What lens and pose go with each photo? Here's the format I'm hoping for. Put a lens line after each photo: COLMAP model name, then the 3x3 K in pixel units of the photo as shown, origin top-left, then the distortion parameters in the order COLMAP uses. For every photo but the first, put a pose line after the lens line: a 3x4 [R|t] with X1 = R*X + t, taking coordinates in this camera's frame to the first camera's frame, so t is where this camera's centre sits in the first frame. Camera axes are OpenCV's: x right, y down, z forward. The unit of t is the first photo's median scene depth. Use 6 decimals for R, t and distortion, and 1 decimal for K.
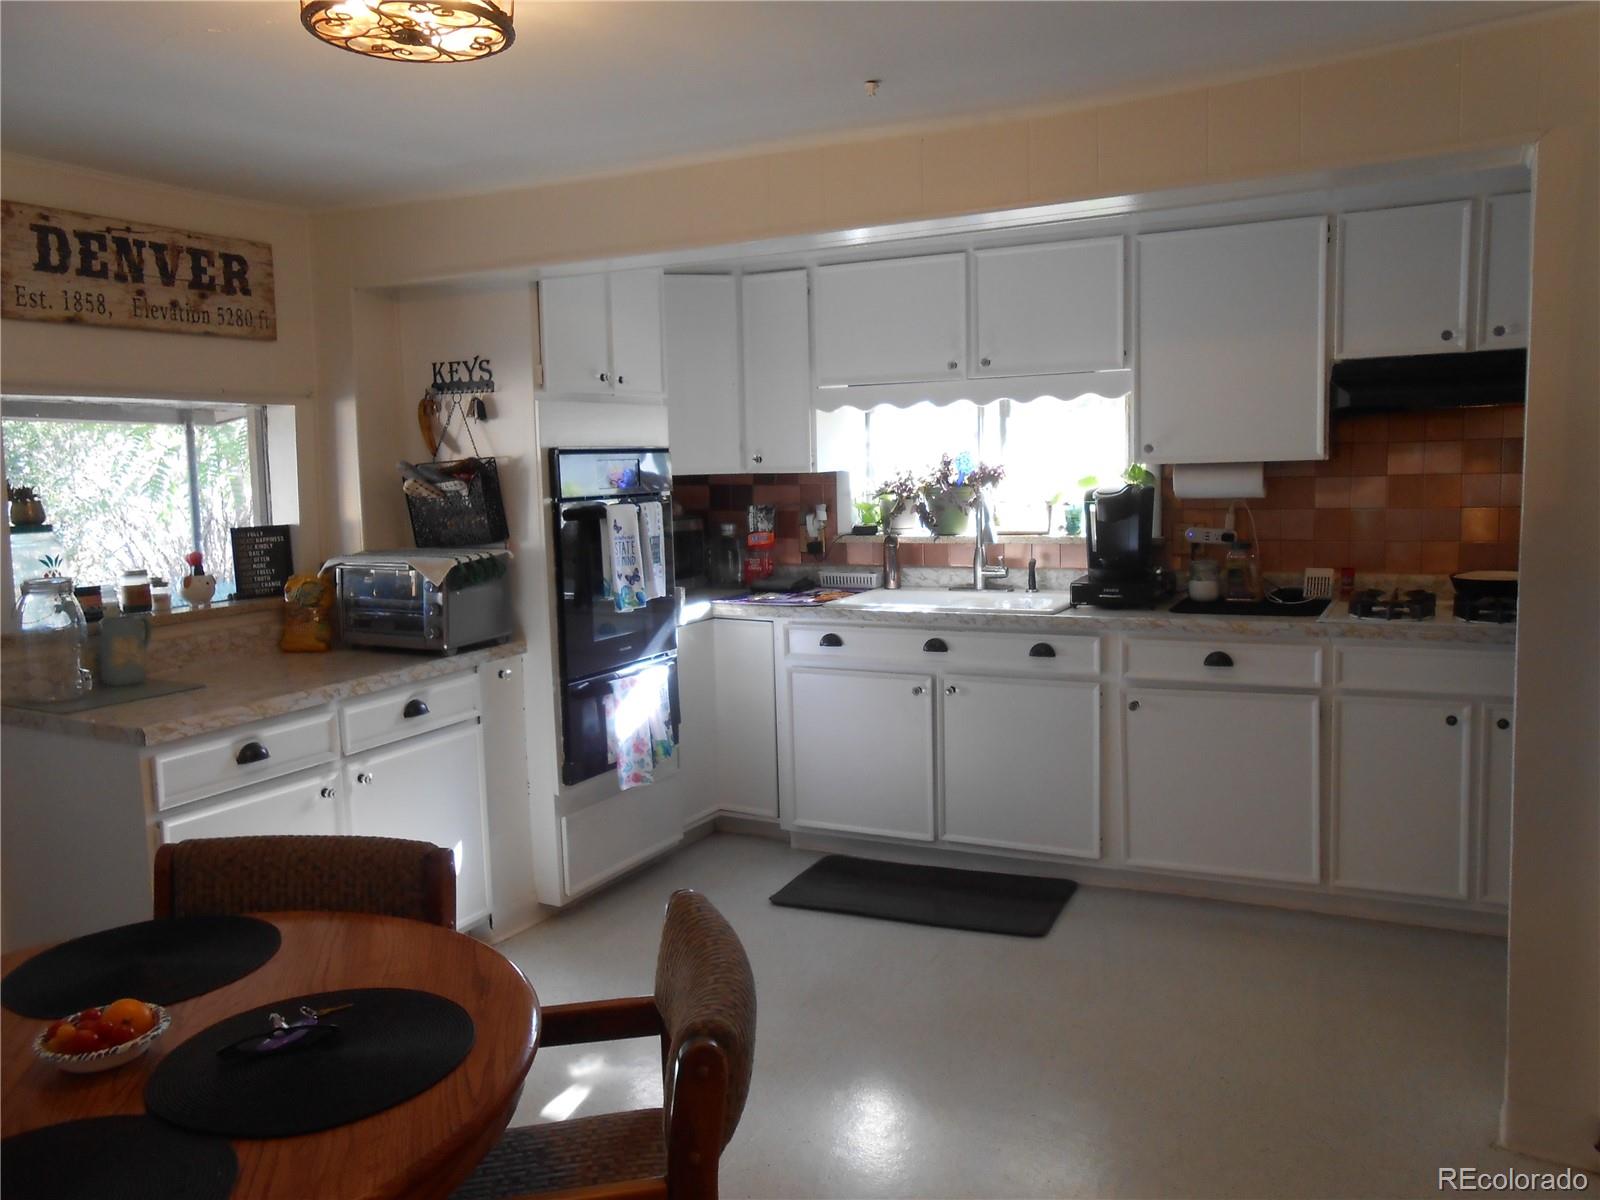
lens RADIAL K [[1266.4, 0, 800.0], [0, 1266.4, 600.0], [0, 0, 1]] dist [-0.007622, 0.020860]
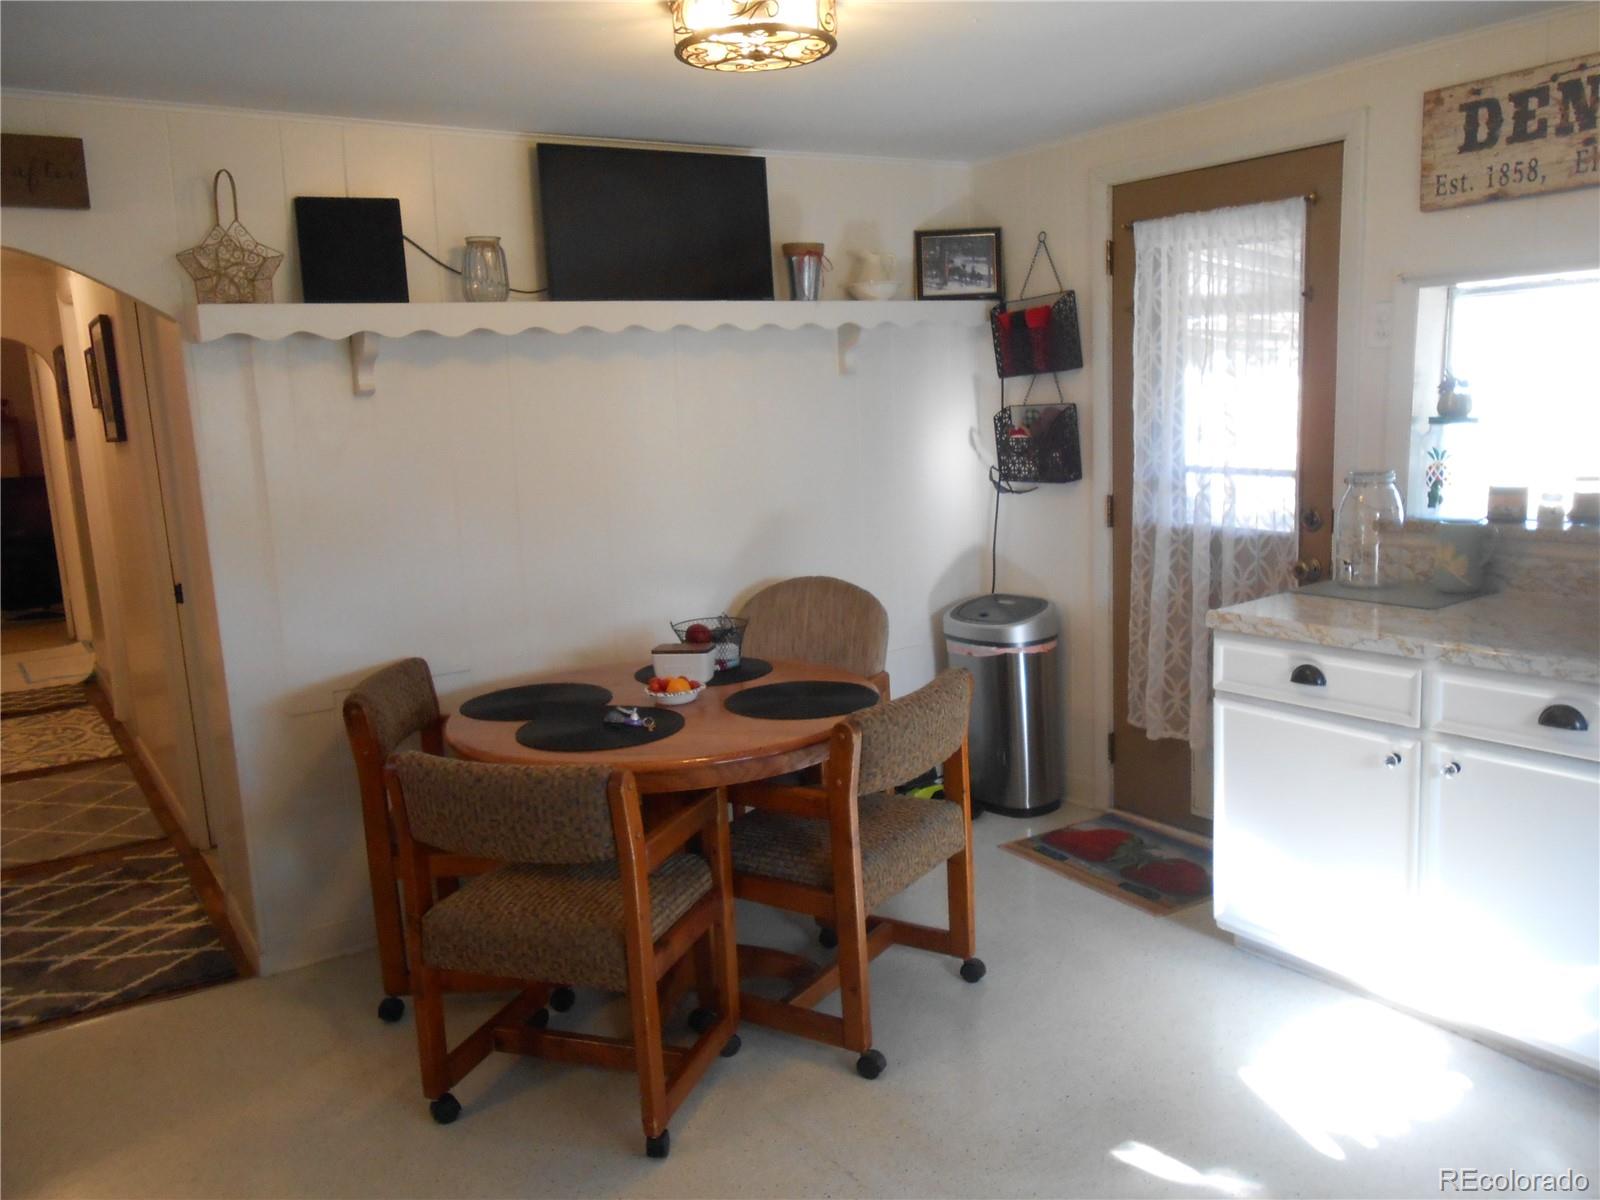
lens RADIAL K [[1266.4, 0, 800.0], [0, 1266.4, 600.0], [0, 0, 1]] dist [-0.007622, 0.020860]
pose [[-0.474111, 0.198097, -0.857891, 0.432074], [-0.033486, 0.969599, 0.242398, -0.118456], [0.879828, 0.143651, -0.453063, 0.841941]]
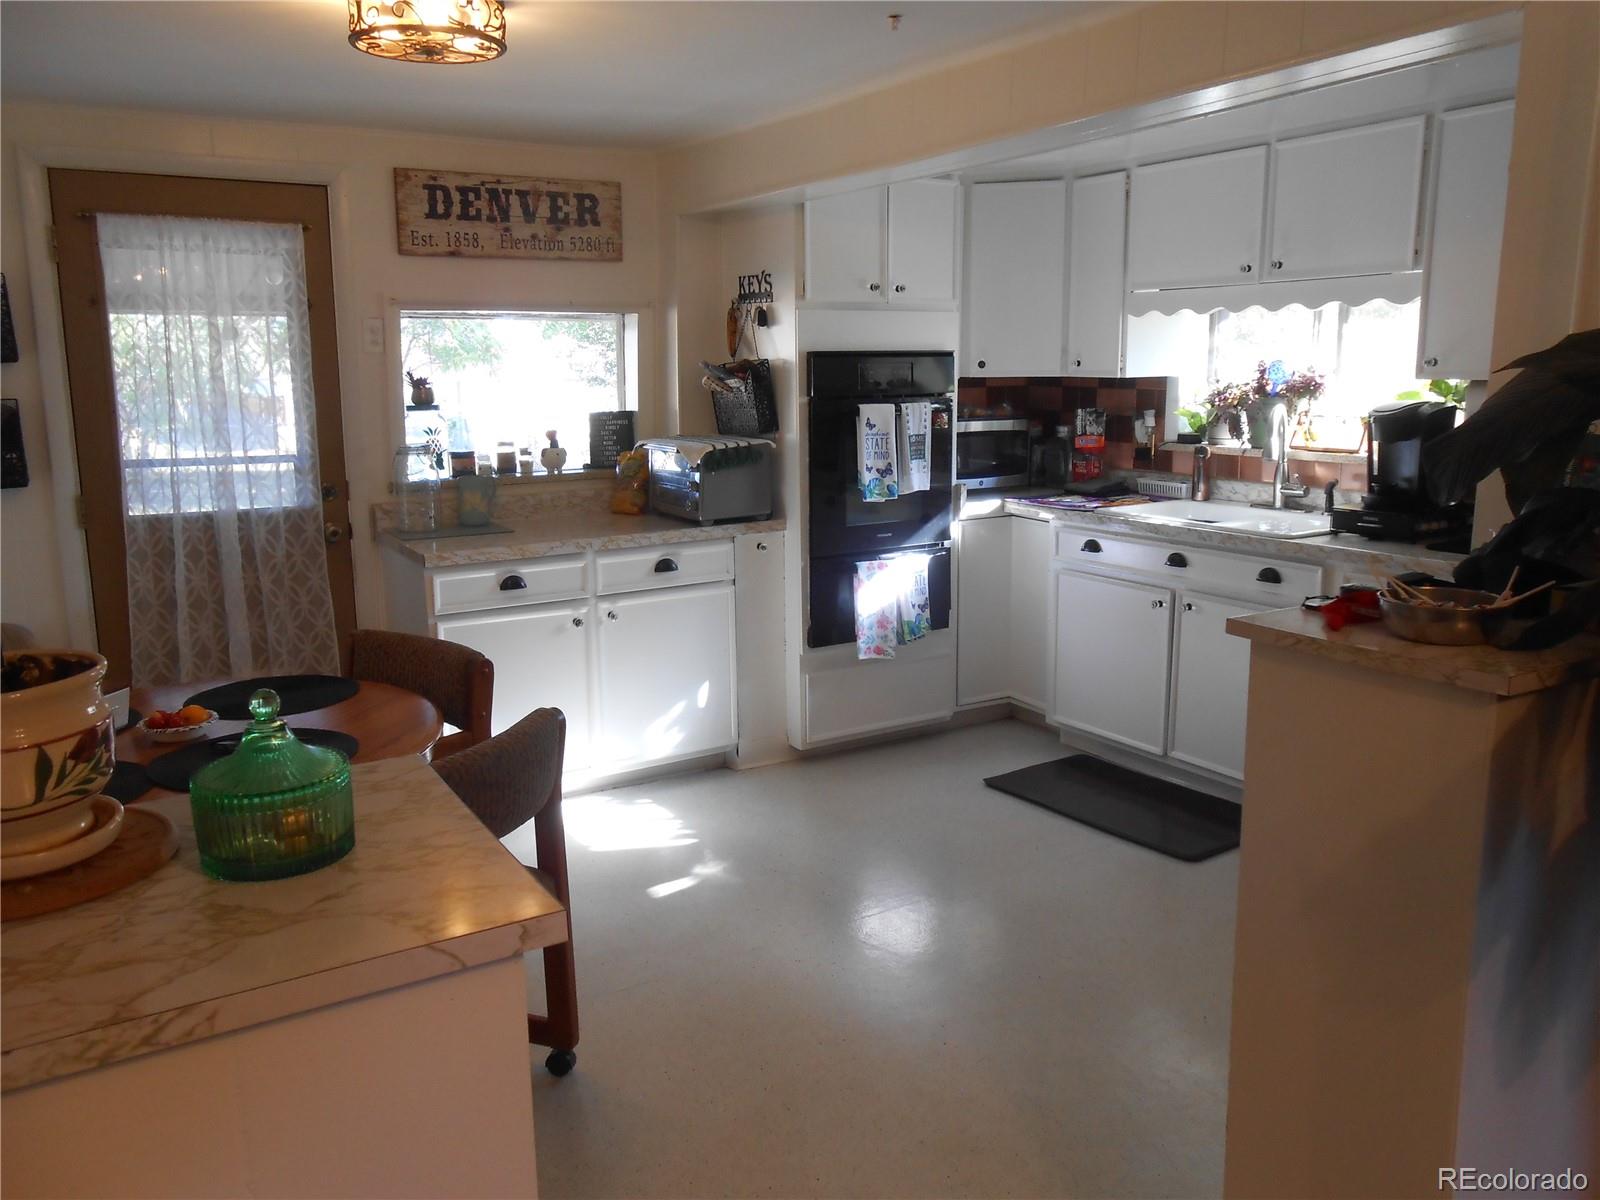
lens RADIAL K [[1265.2, 0, 800.0], [0, 1265.2, 600.0], [0, 0, 1]] dist [-0.039432, 0.095392]
pose [[0.856832, 0.114329, -0.502760, 0.386048], [-0.069561, 0.991823, 0.106994, -0.019603], [0.510882, -0.056703, 0.857779, 0.009103]]
